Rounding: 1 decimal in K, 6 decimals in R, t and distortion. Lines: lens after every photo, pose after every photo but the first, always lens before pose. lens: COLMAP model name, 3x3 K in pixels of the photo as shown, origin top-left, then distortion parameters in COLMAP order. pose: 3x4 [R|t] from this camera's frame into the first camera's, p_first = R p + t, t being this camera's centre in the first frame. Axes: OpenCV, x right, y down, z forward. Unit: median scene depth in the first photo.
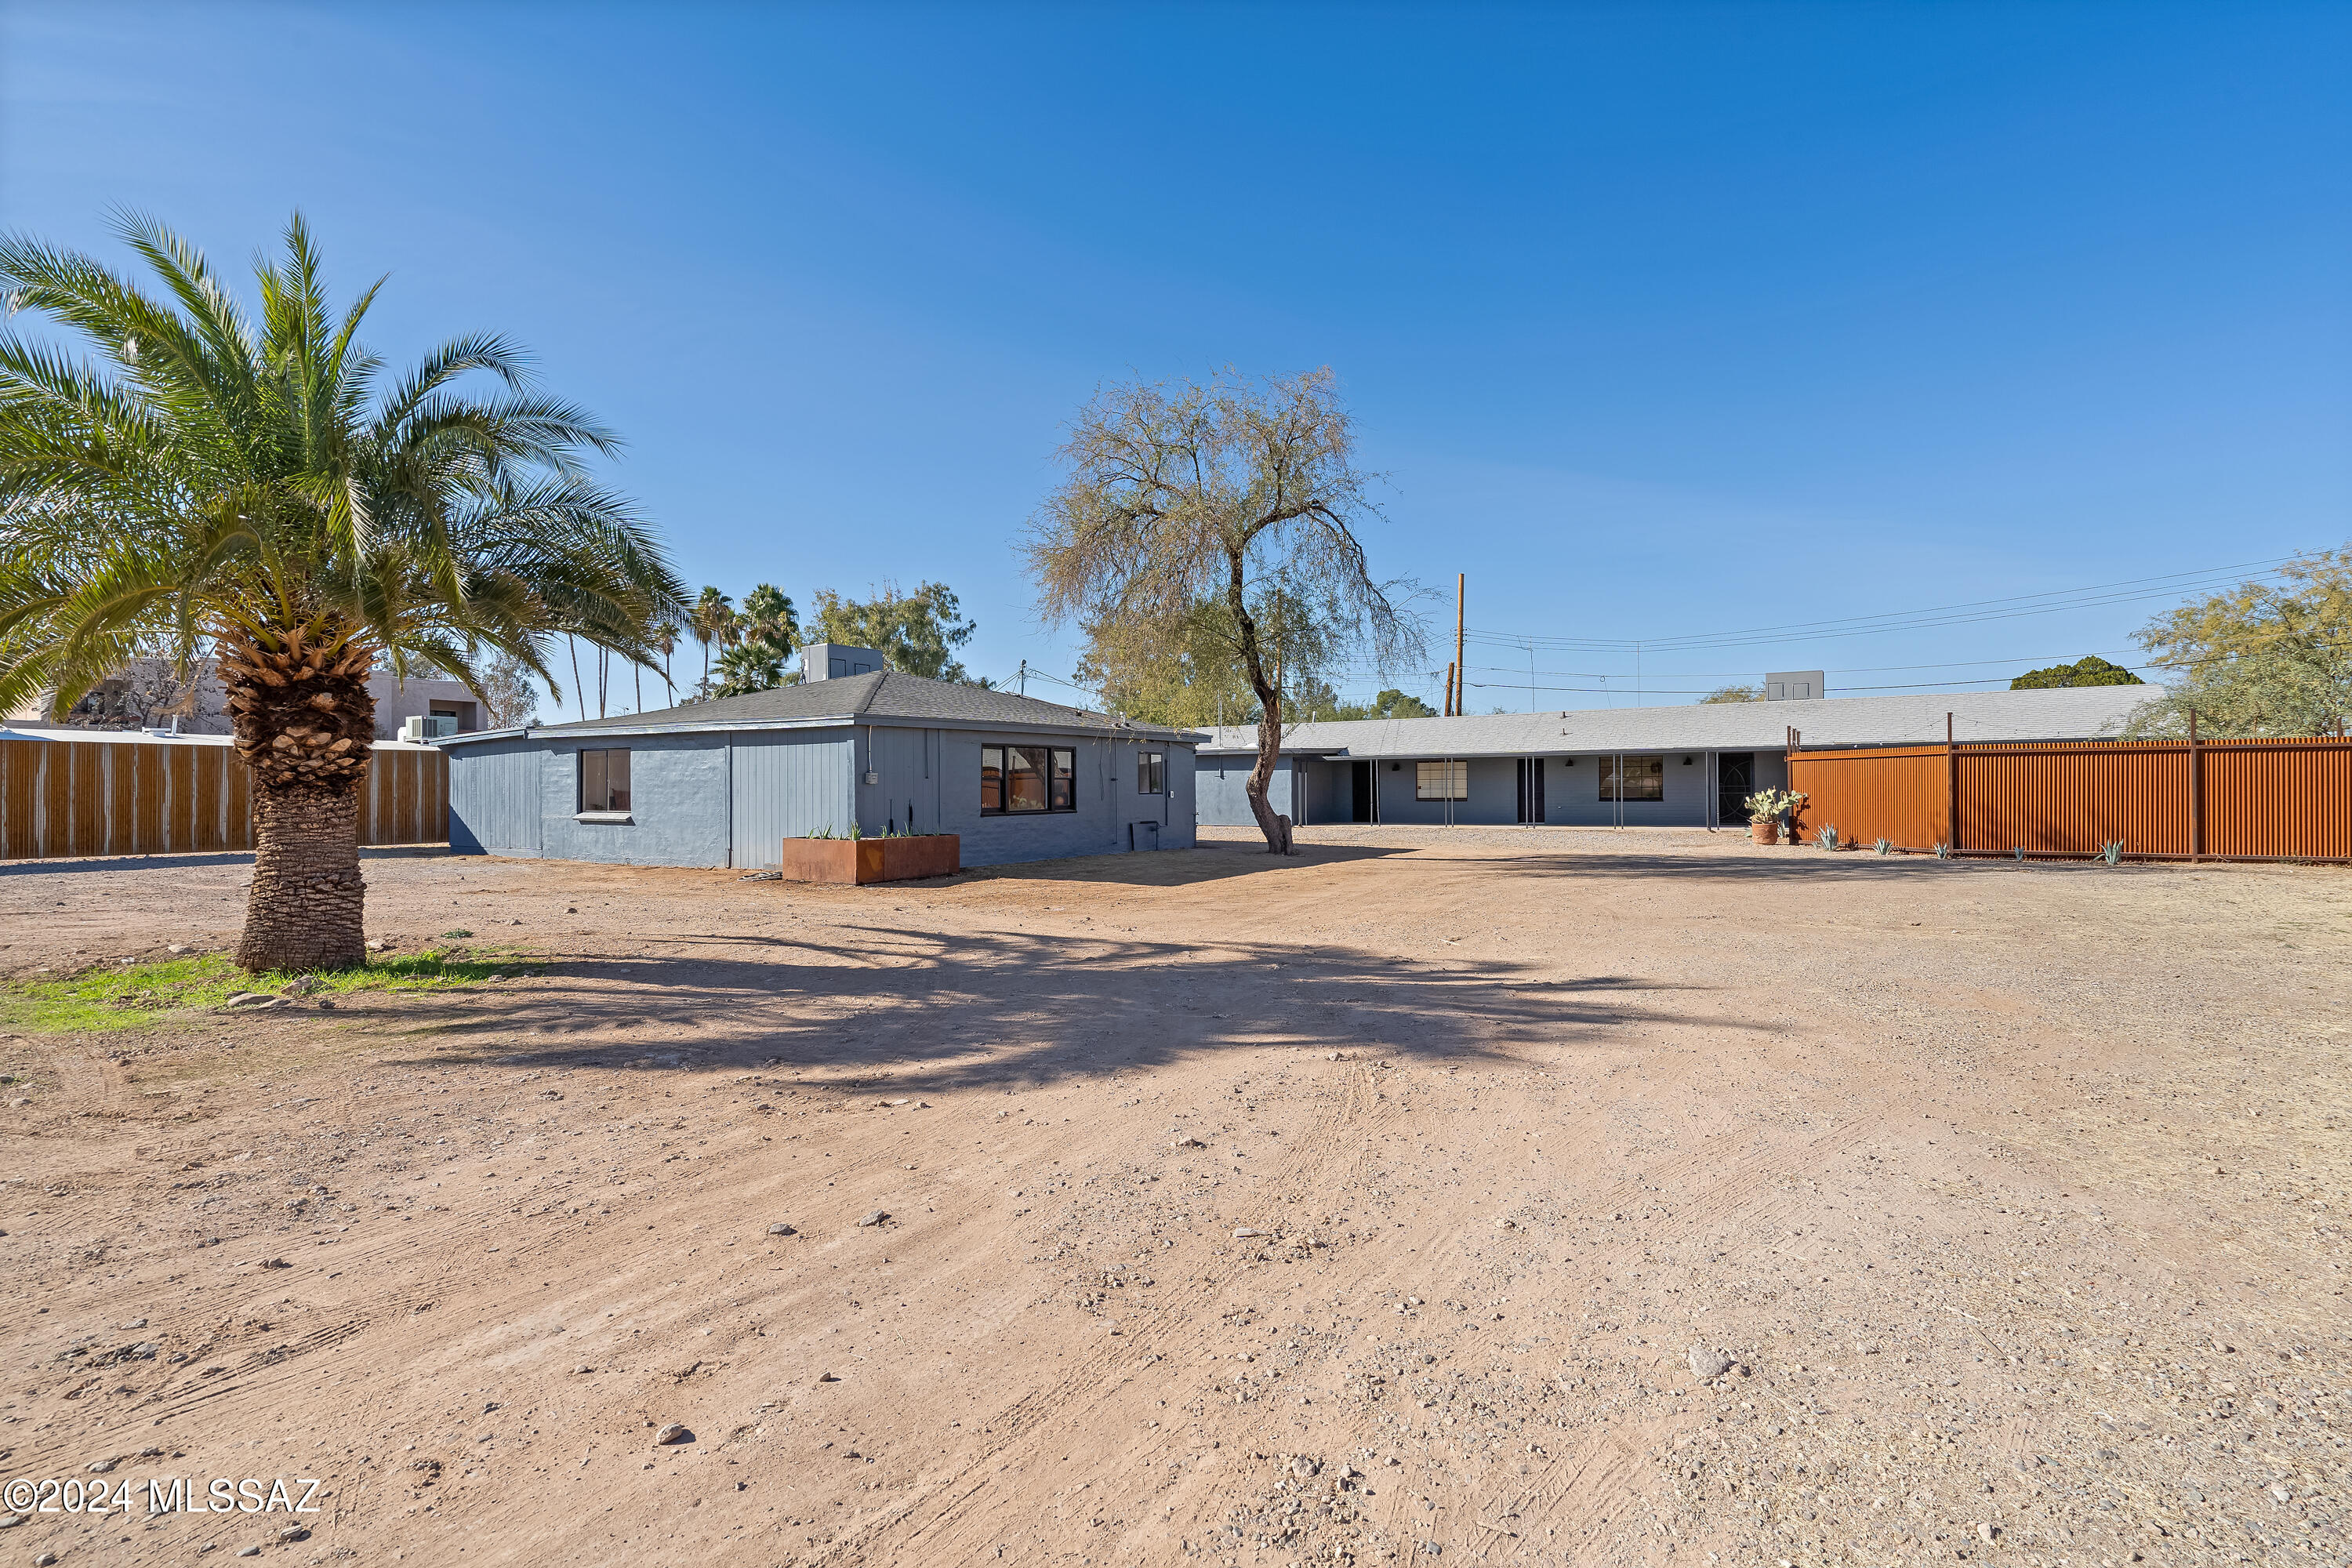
lens RADIAL K [[1058.4, 0, 1177.8], [0, 1058.4, 783.2], [0, 0, 1]] dist [0.000030, 0.000638]
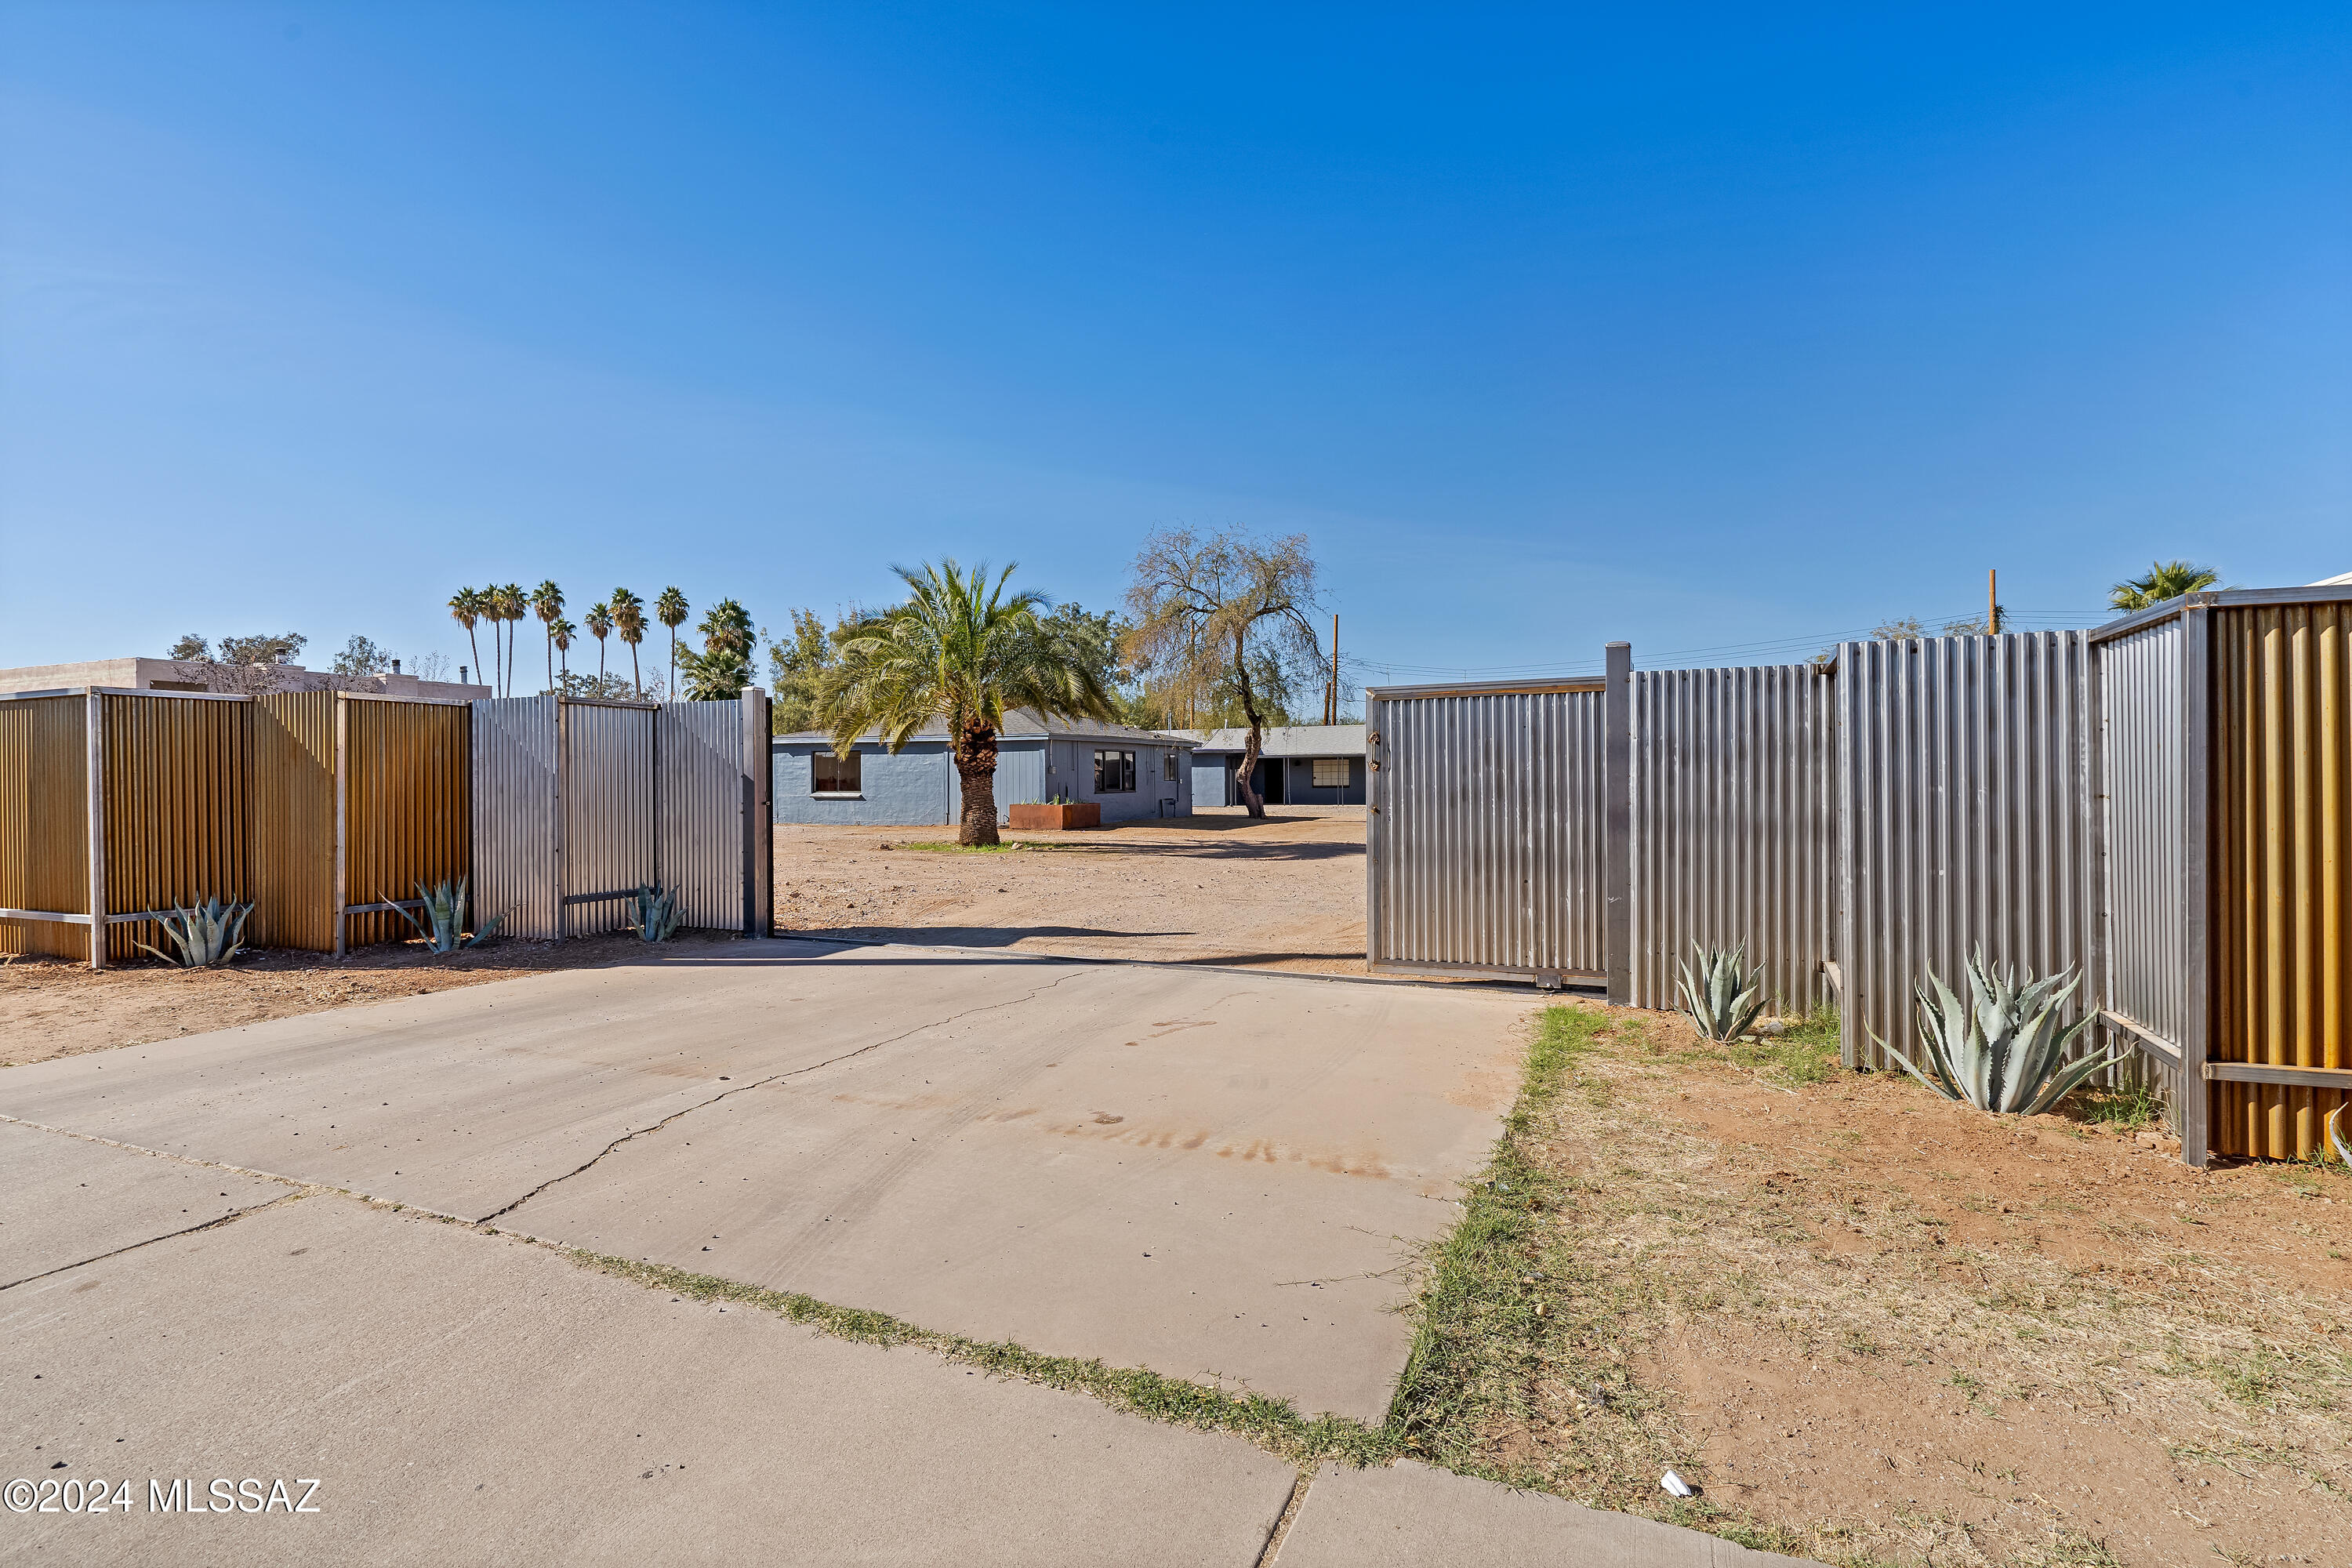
lens RADIAL K [[1058.4, 0, 1169.7], [0, 1058.4, 782.3], [0, 0, 1]] dist [0.000030, 0.000638]
pose [[0.989402, -0.000312, 0.145204, -0.278589], [-0.000412, 0.999988, 0.004952, 0.004824], [-0.145203, -0.004959, 0.989389, -0.582421]]
